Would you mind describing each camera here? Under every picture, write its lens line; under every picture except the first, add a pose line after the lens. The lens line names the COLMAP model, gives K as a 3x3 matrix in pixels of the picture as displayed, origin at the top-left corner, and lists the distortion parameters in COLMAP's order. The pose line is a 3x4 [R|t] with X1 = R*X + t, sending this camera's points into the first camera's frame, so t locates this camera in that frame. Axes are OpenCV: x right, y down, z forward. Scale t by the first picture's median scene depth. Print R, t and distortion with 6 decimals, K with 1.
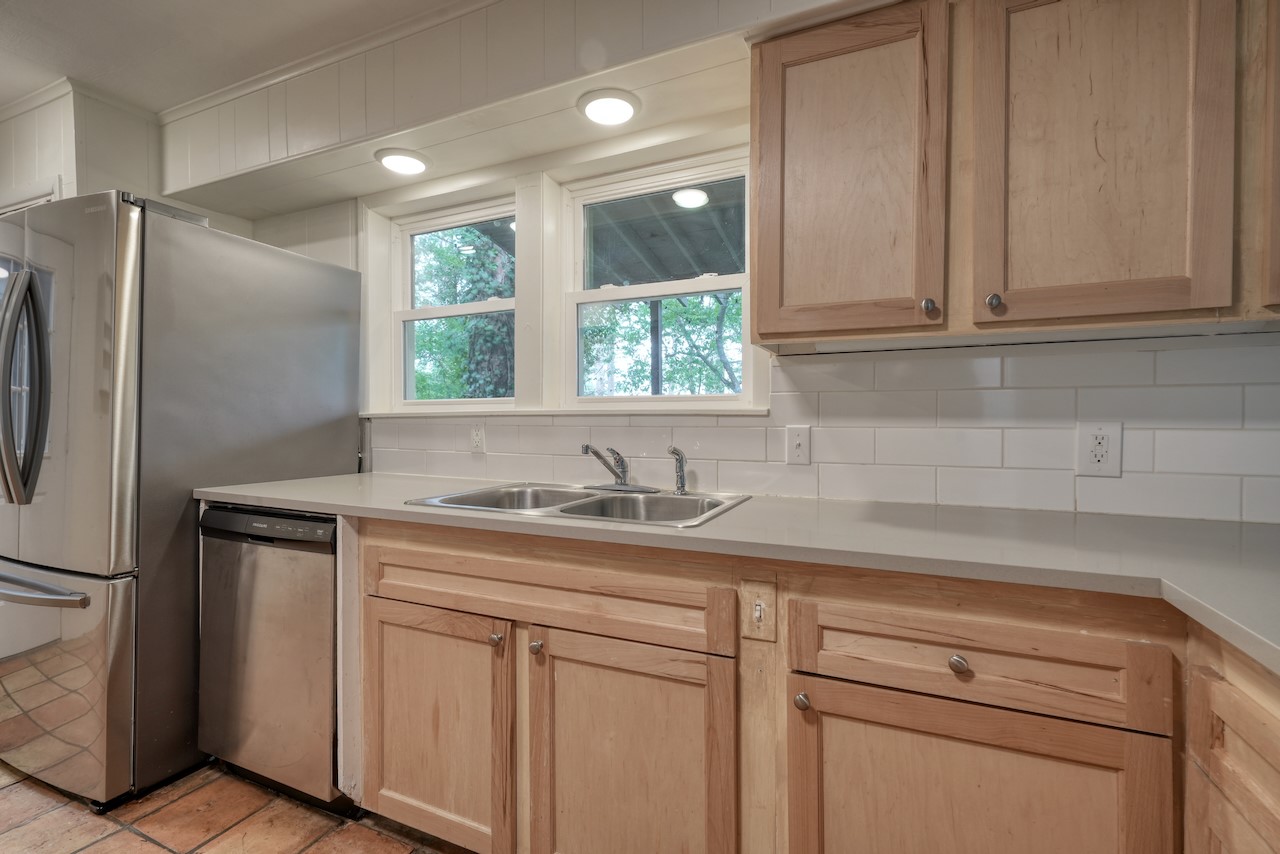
lens RADIAL K [[559.2, 0, 644.7], [0, 559.2, 426.4], [0, 0, 1]] dist [0.000248, -0.000188]
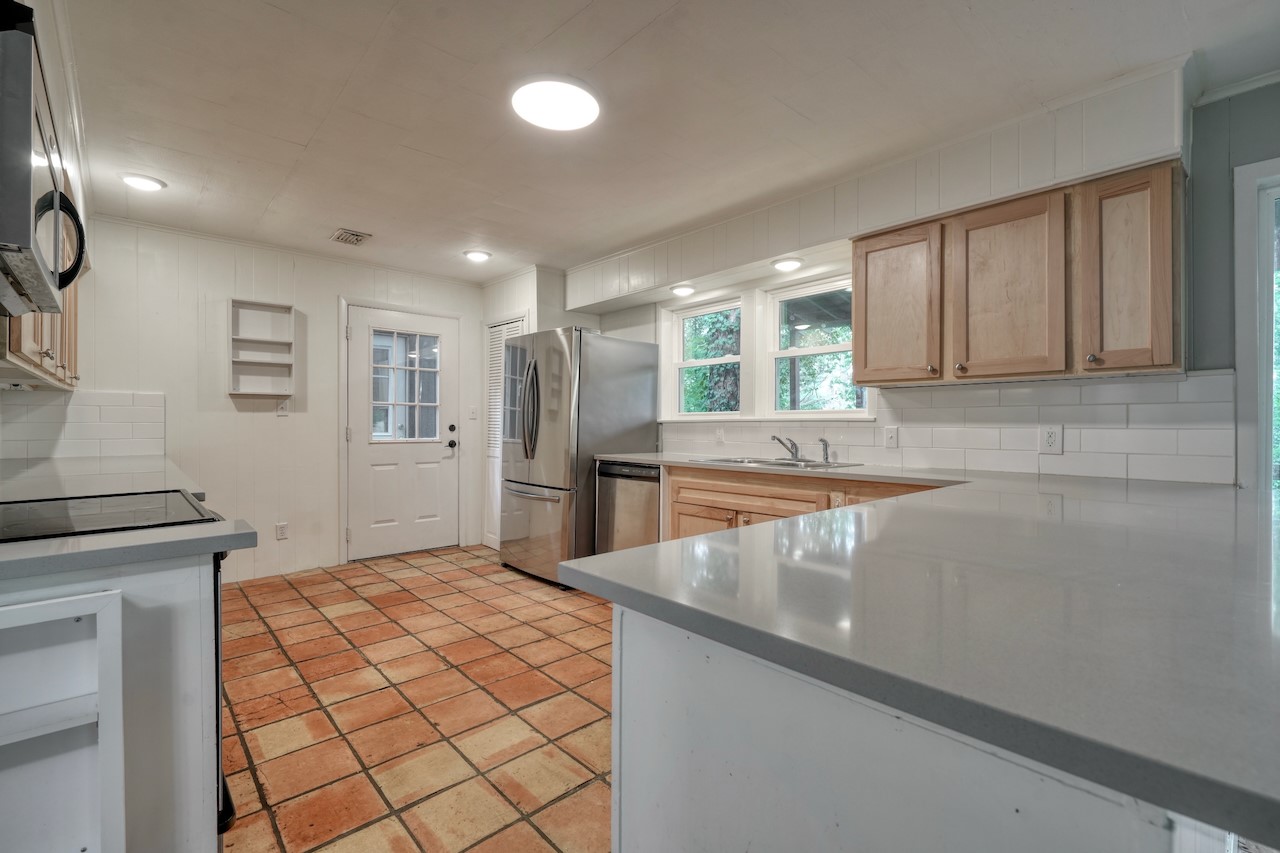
lens RADIAL K [[559.2, 0, 644.7], [0, 559.2, 425.9], [0, 0, 1]] dist [0.000248, -0.000188]
pose [[0.918464, 0.003520, -0.395490, 0.282359], [-0.009287, 0.999877, -0.012668, 0.029433], [0.395397, 0.015308, 0.918383, -1.098142]]
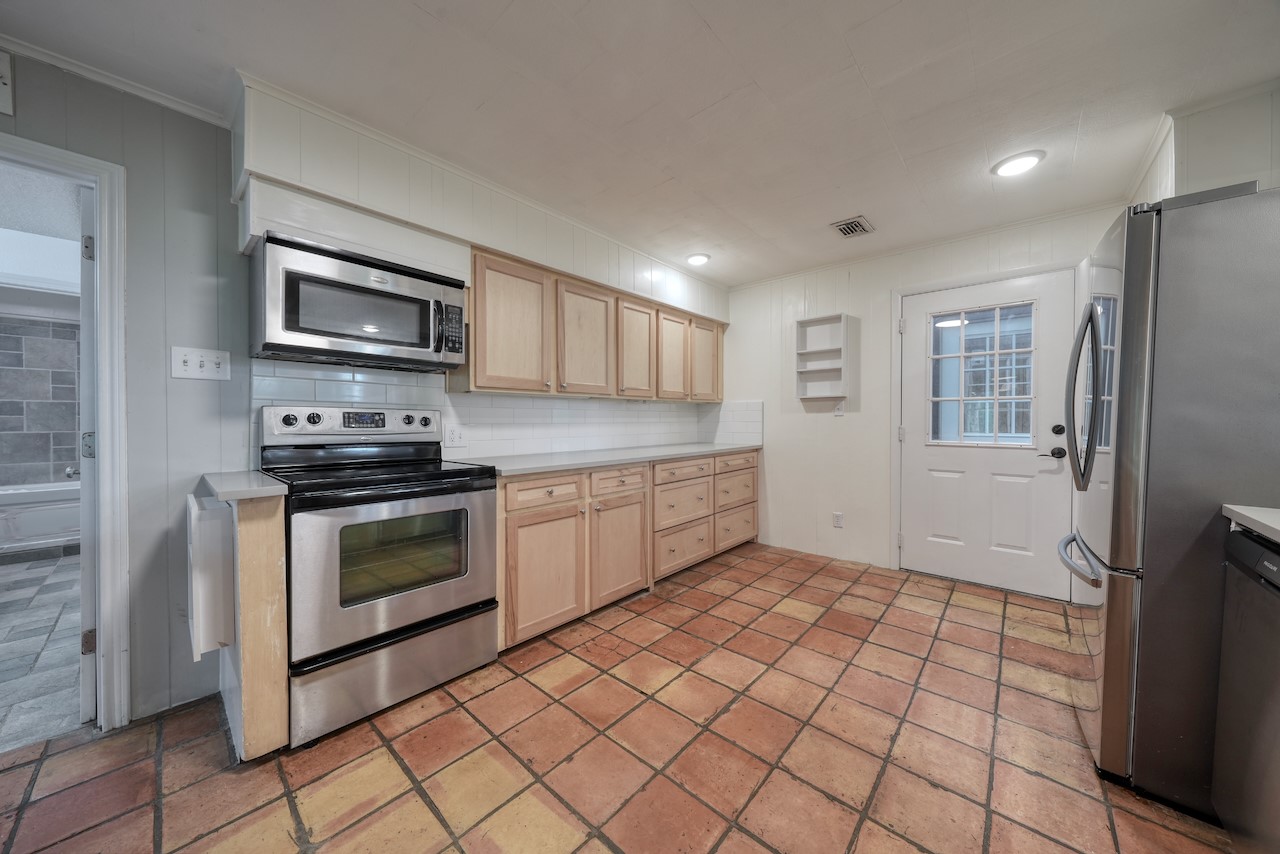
lens RADIAL K [[433.2, 0, 641.2], [0, 433.2, 425.5], [0, 0, 1]] dist [-0.006346, 0.001470]
pose [[-0.302939, 0.011259, -0.952944, 0.123027], [-0.018169, 0.999680, 0.017587, -0.006488], [0.952837, 0.022642, -0.302637, 0.394575]]
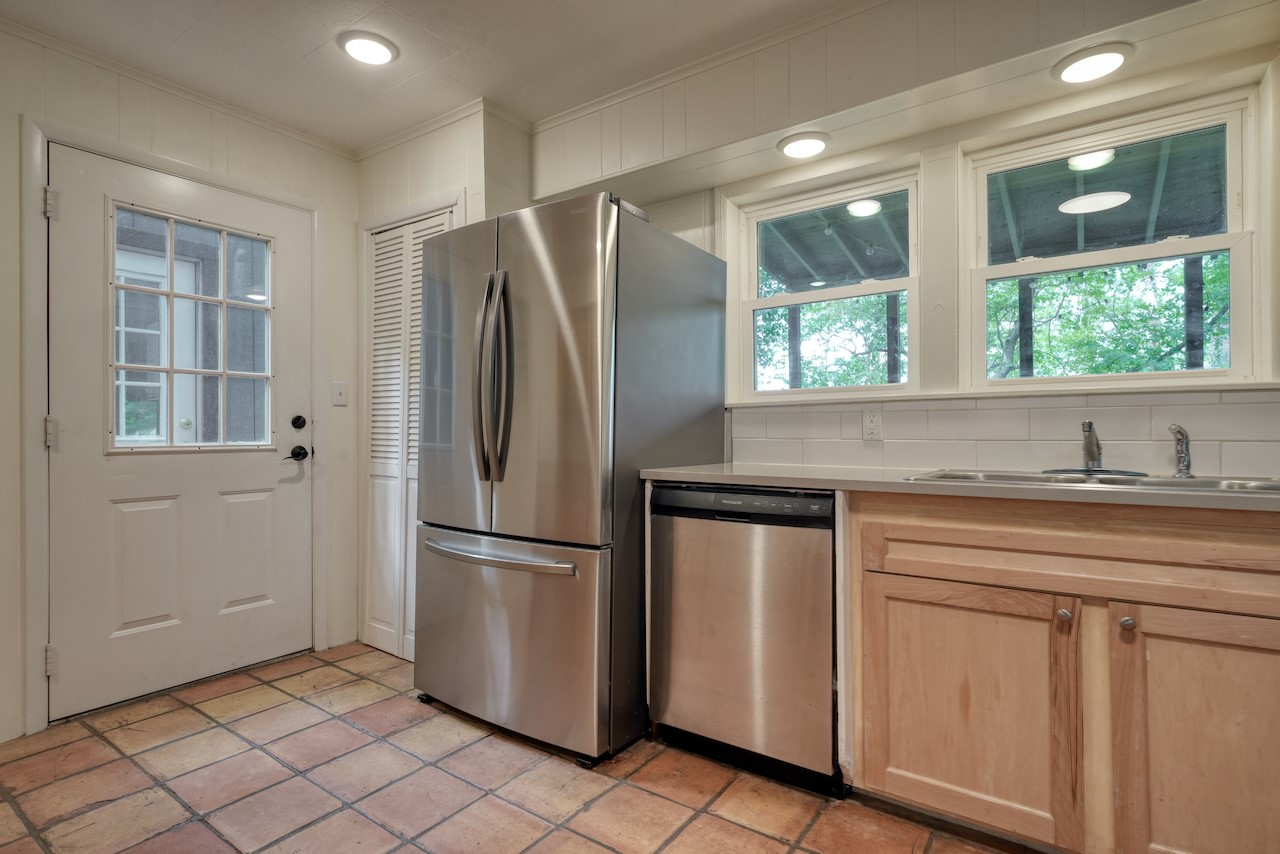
lens RADIAL K [[629.9, 0, 643.5], [0, 629.9, 428.3], [0, 0, 1]] dist [0.002232, -0.000339]
pose [[0.981580, -0.004699, -0.190991, -0.674351], [0.000762, 0.999786, -0.020680, 0.069235], [0.191048, 0.020154, 0.981374, -0.191761]]
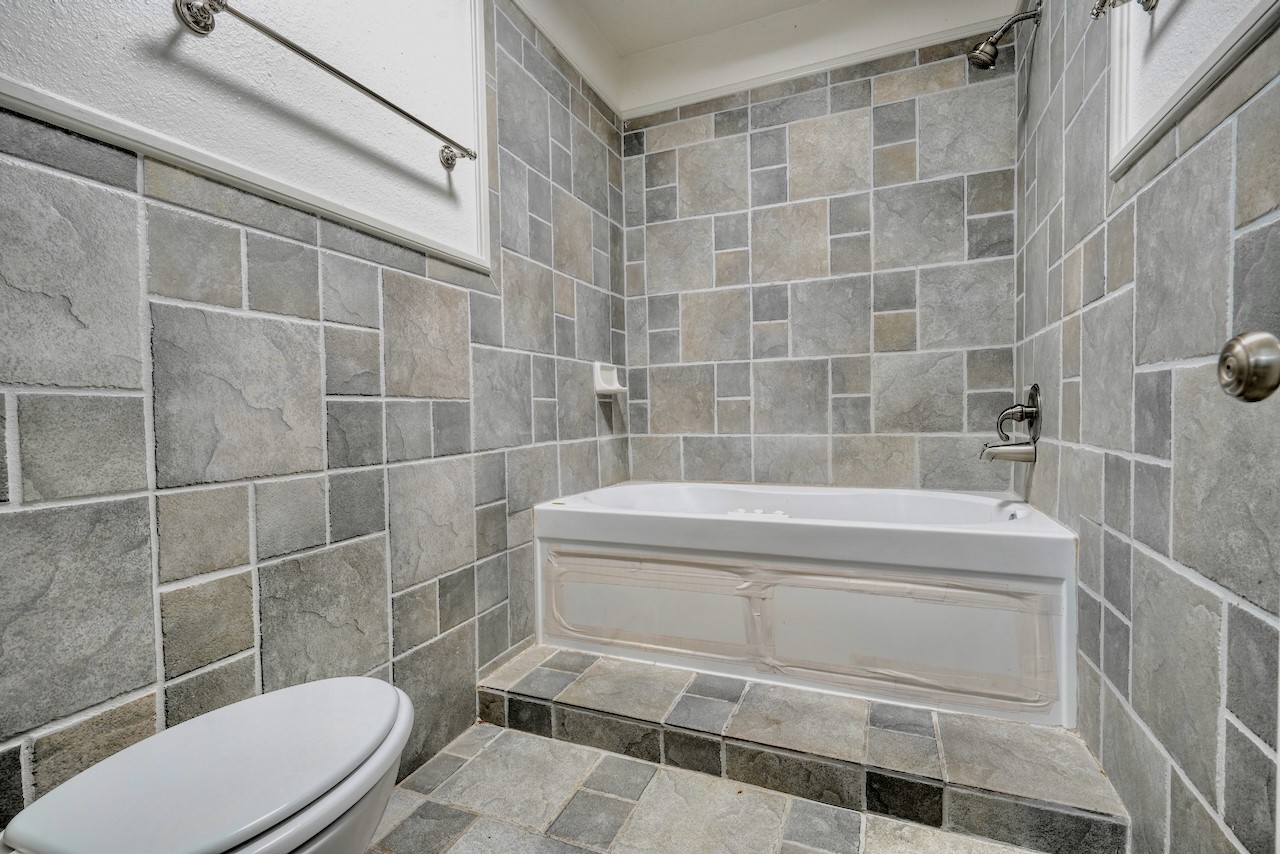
lens RADIAL K [[559.2, 0, 644.7], [0, 559.2, 426.4], [0, 0, 1]] dist [0.000248, -0.000188]
pose [[-0.999705, 0.020655, -0.012764, -0.930760], [0.020033, 0.998689, 0.047112, 0.265792], [0.013720, 0.046842, -0.998808, -2.812359]]
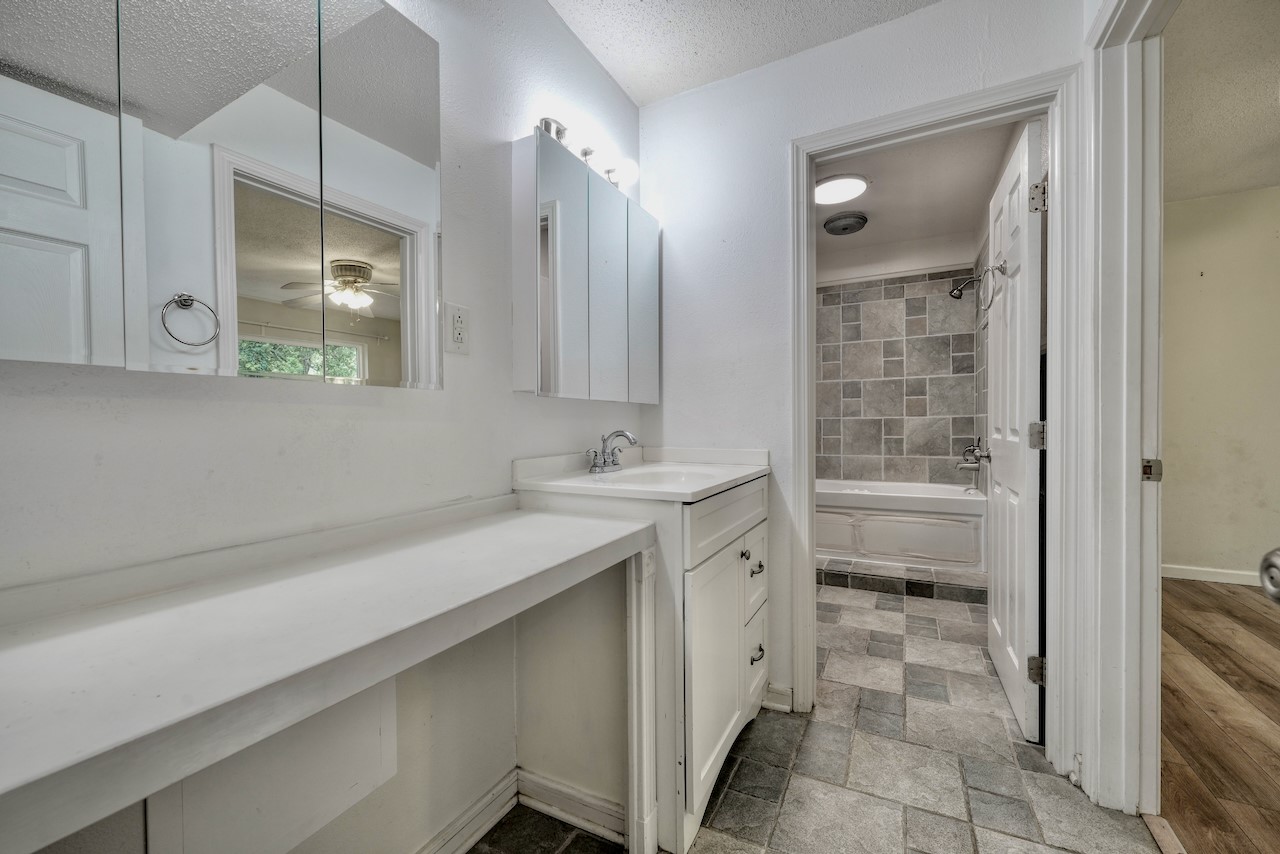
lens RADIAL K [[516.7, 0, 637.3], [0, 516.7, 425.4], [0, 0, 1]] dist [-0.001206, 0.000049]
pose [[-0.998116, 0.012578, 0.060049, -0.287323], [0.014402, 0.999445, 0.030027, 0.099390], [-0.059638, 0.030835, -0.997744, -1.433663]]
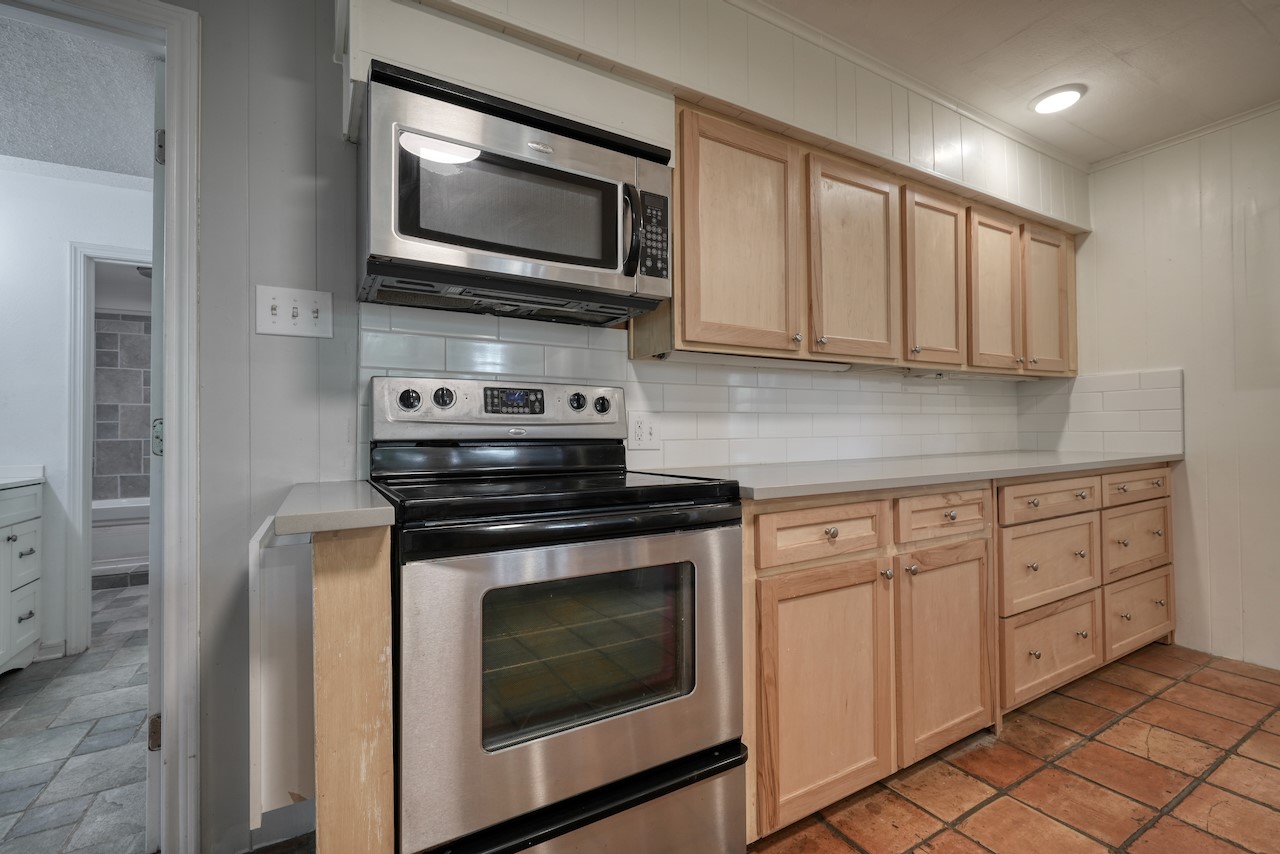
lens RADIAL K [[558.4, 0, 640.0], [0, 558.4, 427.0], [0, 0, 1]] dist [0.002071, -0.000152]
pose [[-0.587718, -0.000833, -0.809065, -0.196685], [-0.005050, 0.999984, 0.002639, 0.063009], [0.809050, 0.005637, -0.587713, -0.037943]]
